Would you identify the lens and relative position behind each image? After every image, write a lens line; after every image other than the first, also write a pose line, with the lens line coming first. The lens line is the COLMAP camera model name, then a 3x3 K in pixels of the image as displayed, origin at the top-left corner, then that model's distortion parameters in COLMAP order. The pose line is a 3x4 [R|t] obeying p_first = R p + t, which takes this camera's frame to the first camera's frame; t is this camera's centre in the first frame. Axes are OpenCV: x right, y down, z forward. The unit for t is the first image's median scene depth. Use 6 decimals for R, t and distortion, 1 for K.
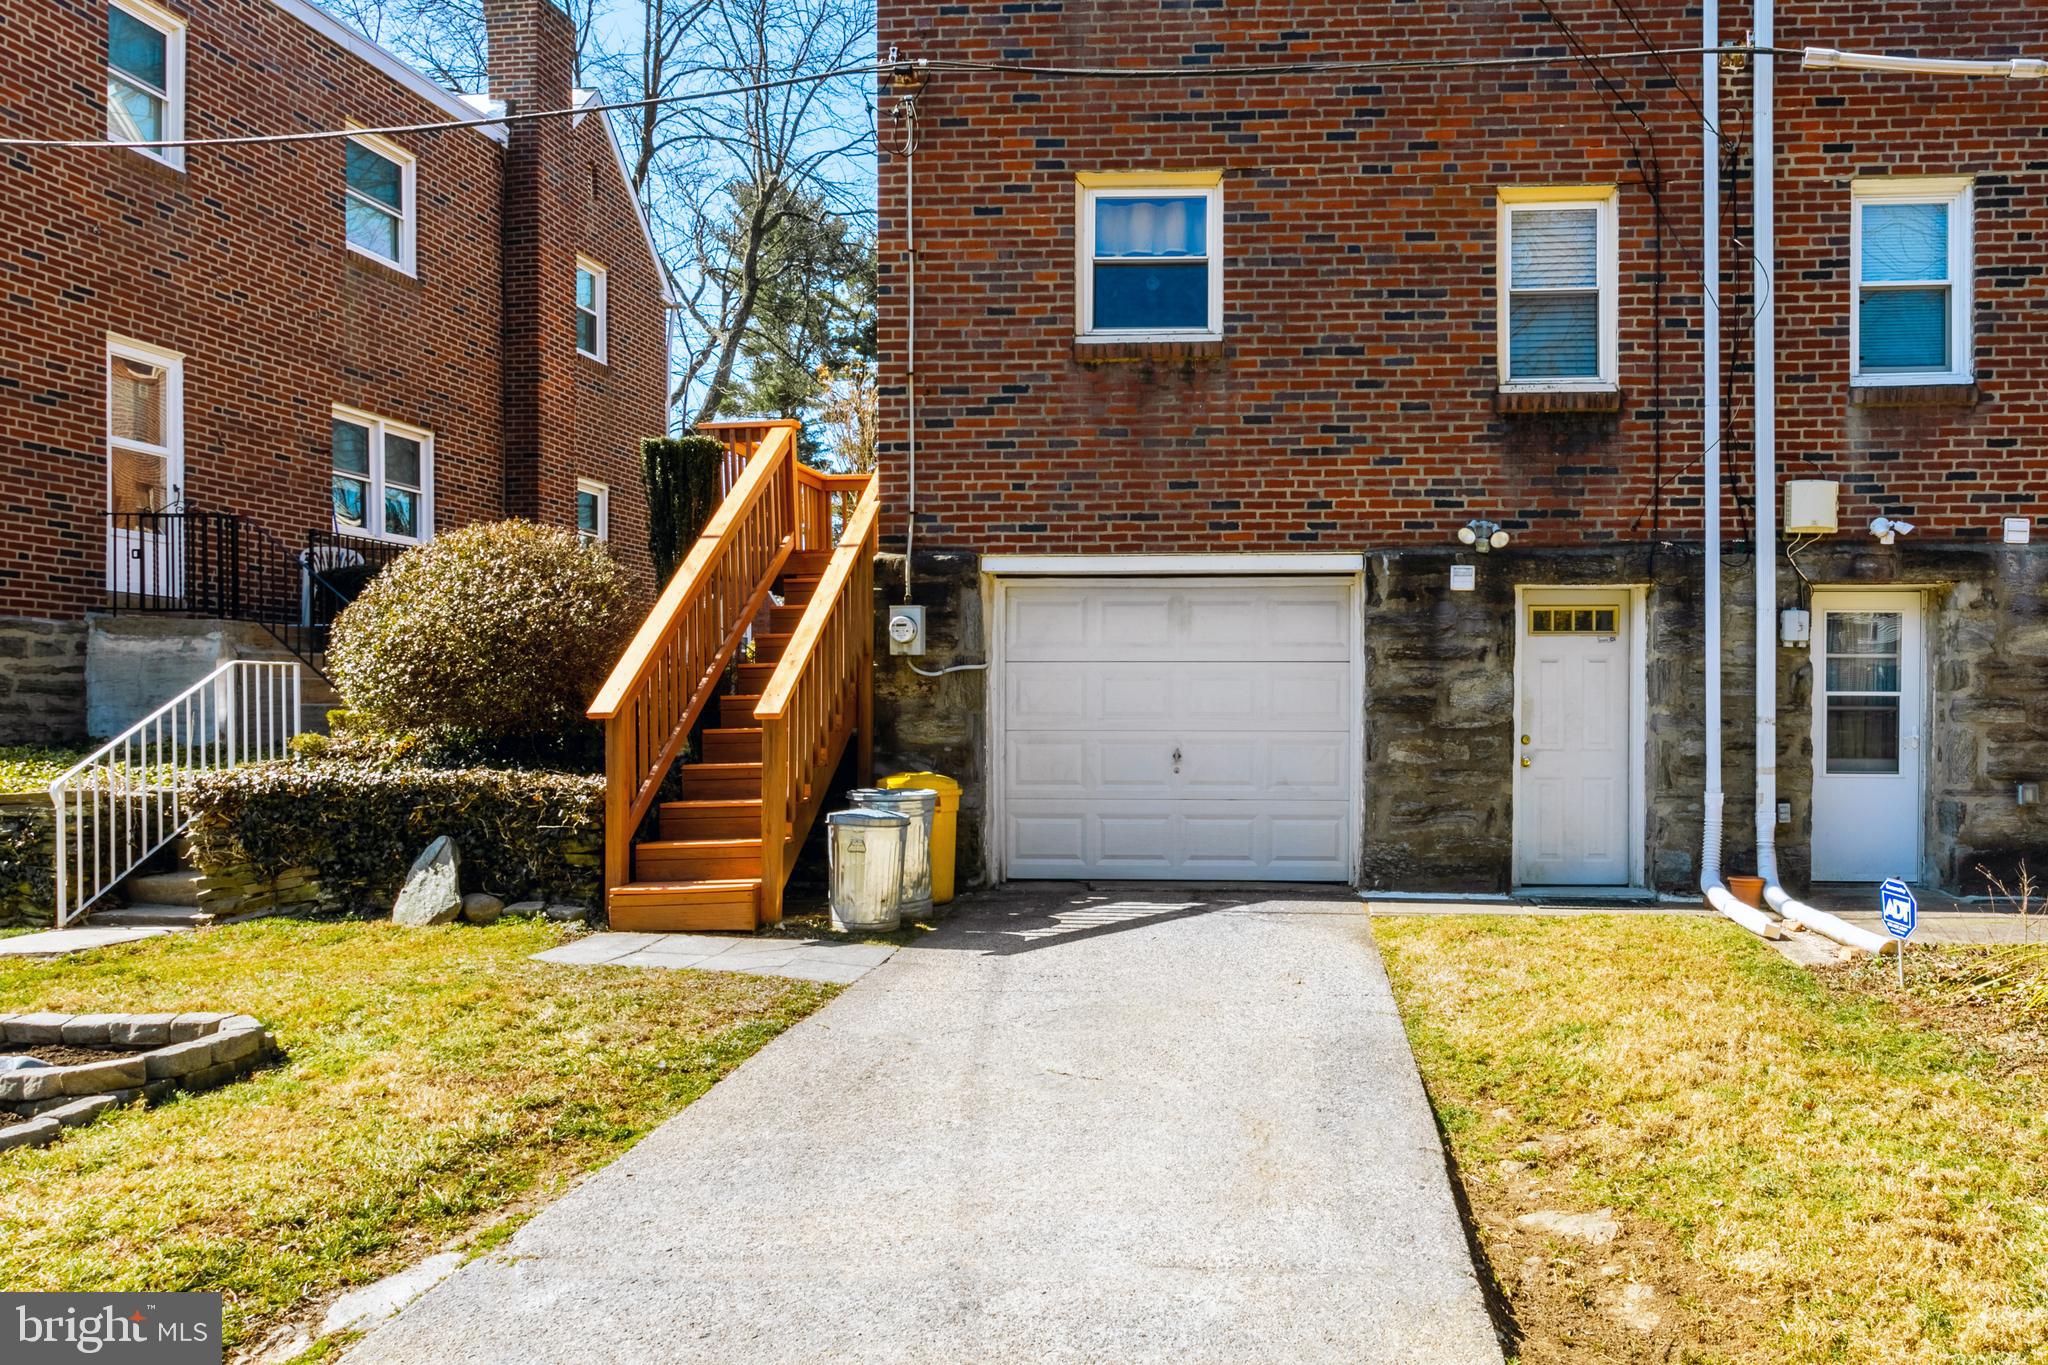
lens RADIAL K [[1418.4, 0, 1023.7], [0, 1418.4, 664.1], [0, 0, 1]] dist [-0.000349, 0.003999]
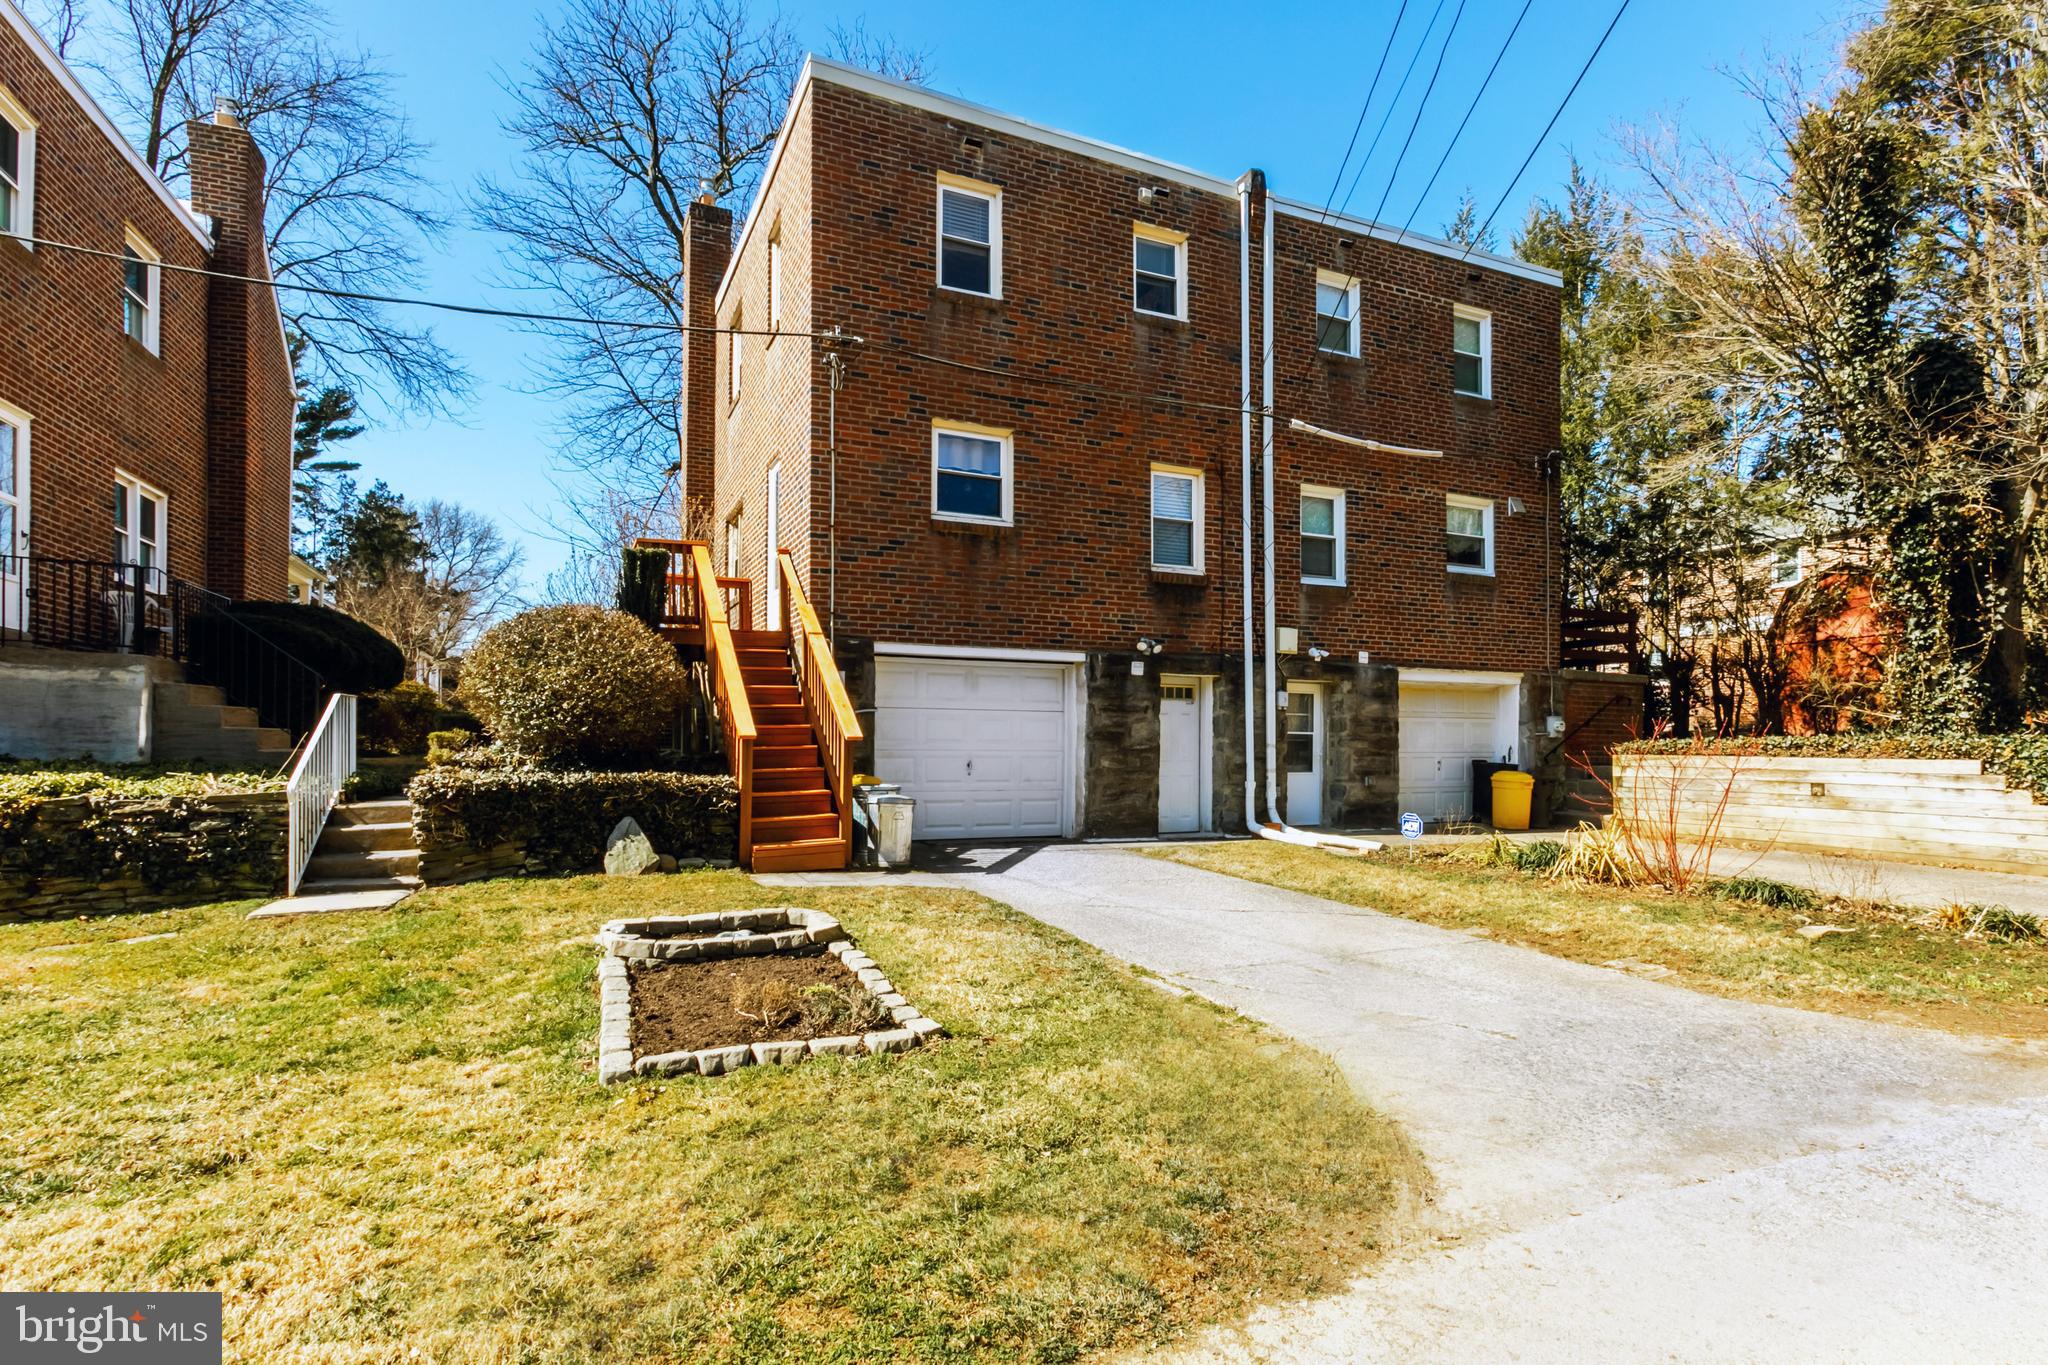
lens RADIAL K [[984.8, 0, 1024.0], [0, 984.8, 682.5], [0, 0, 1]] dist [0.004854, 0.000876]
pose [[0.894720, 0.034370, 0.445304, -0.396514], [-0.021882, 0.999211, -0.033157, 0.004052], [-0.446092, 0.019922, 0.894765, -0.093321]]
